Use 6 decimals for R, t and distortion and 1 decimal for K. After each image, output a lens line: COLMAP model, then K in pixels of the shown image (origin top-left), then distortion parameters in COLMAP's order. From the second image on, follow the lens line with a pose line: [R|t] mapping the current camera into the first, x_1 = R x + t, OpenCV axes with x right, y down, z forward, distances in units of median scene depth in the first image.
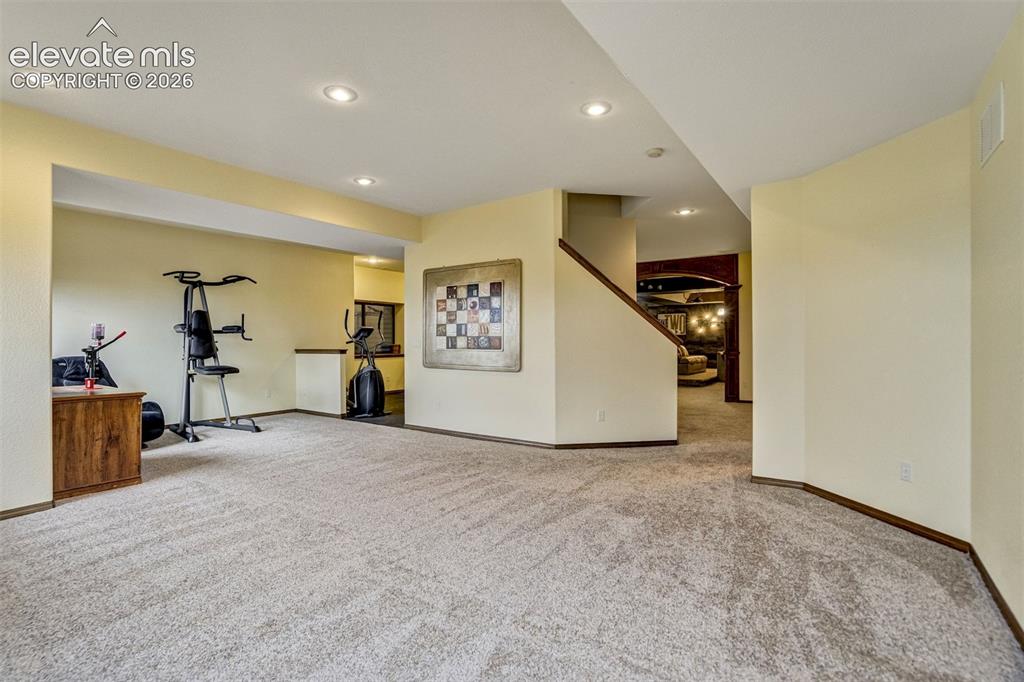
lens RADIAL K [[481.3, 0, 493.5], [0, 481.3, 337.5], [0, 0, 1]] dist [-0.019858, 0.000374]
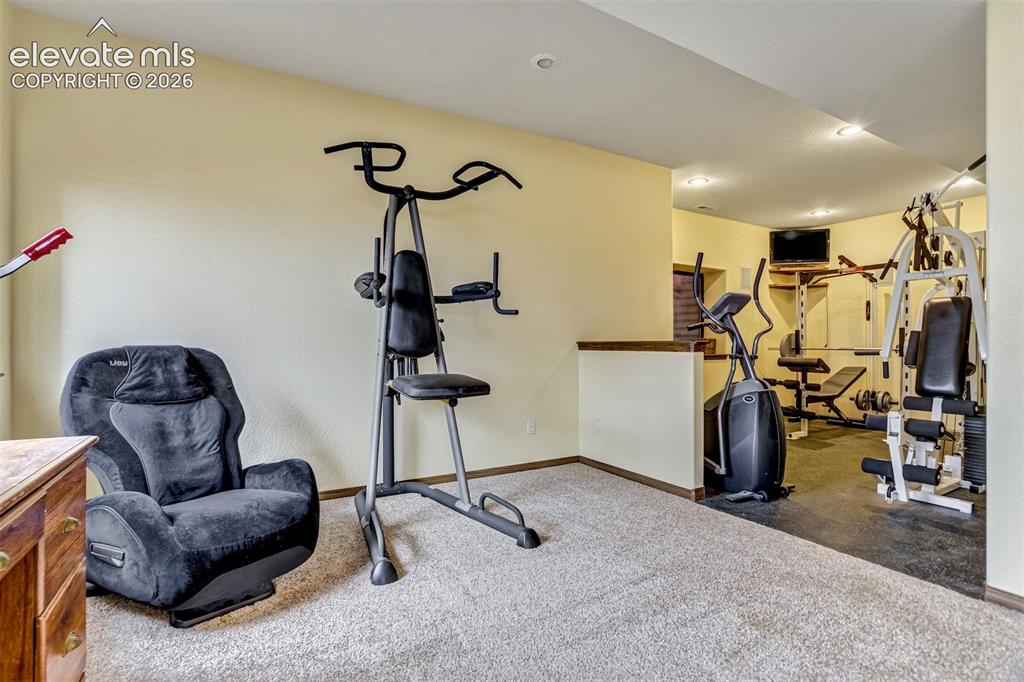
lens RADIAL K [[486.9, 0, 517.8], [0, 486.9, 343.7], [0, 0, 1]] dist [-0.018628, 0.000386]
pose [[0.928194, 0.008674, -0.371996, -0.341036], [-0.004610, 0.999920, 0.011815, 0.025621], [0.372068, -0.009252, 0.928159, 0.600078]]
